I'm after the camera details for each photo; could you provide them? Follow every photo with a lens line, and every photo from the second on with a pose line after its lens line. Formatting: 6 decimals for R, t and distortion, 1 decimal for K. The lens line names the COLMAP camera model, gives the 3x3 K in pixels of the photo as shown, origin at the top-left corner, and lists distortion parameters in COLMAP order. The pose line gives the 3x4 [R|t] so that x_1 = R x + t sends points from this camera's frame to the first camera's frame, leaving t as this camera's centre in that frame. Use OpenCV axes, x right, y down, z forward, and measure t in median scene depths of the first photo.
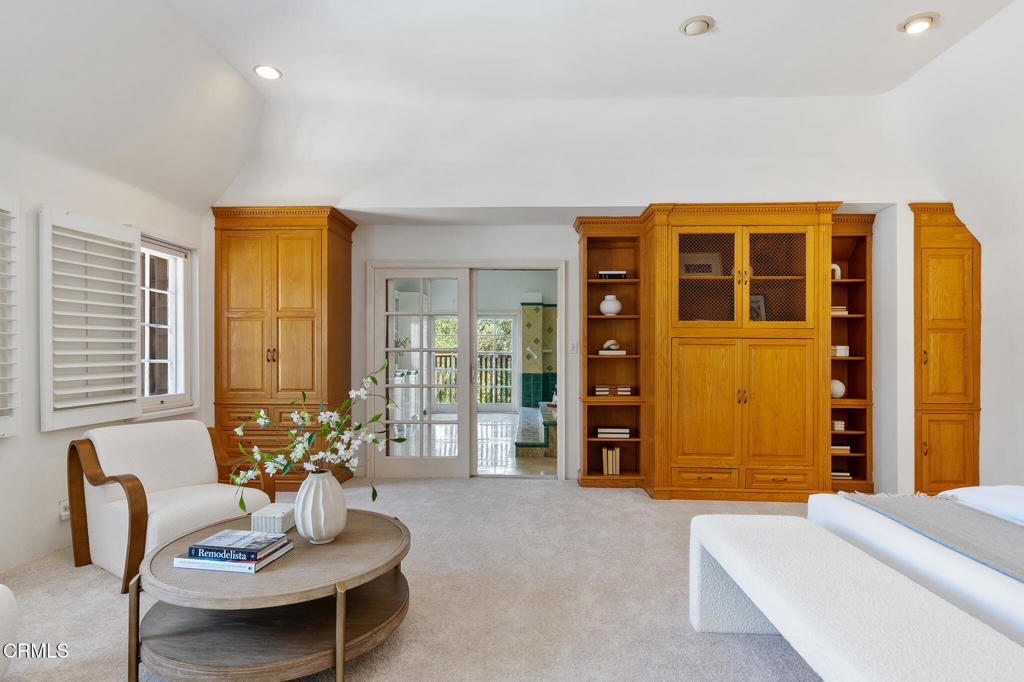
lens RADIAL K [[550.2, 0, 511.3], [0, 550.2, 350.5], [0, 0, 1]] dist [0.003297, 0.000970]
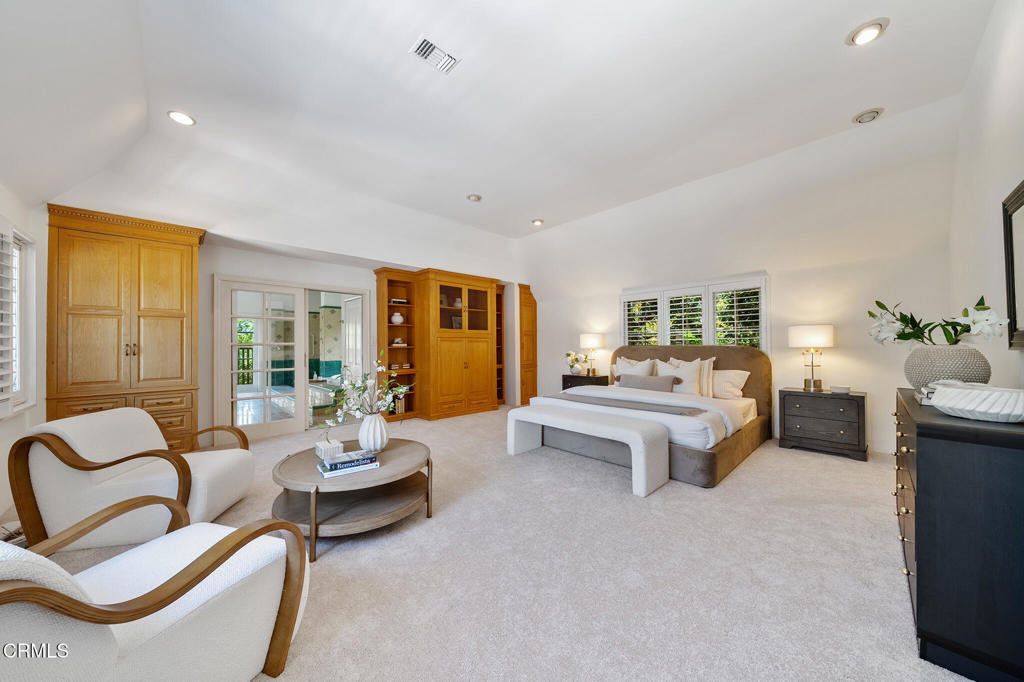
lens RADIAL K [[351.0, 0, 511.7], [0, 351.0, 338.3], [0, 0, 1]] dist [-0.000945, -0.000051]
pose [[0.686719, 0.006507, 0.726894, -0.427296], [0.002986, 0.999926, -0.011772, -0.003801], [-0.726917, 0.010255, 0.686649, -0.052220]]
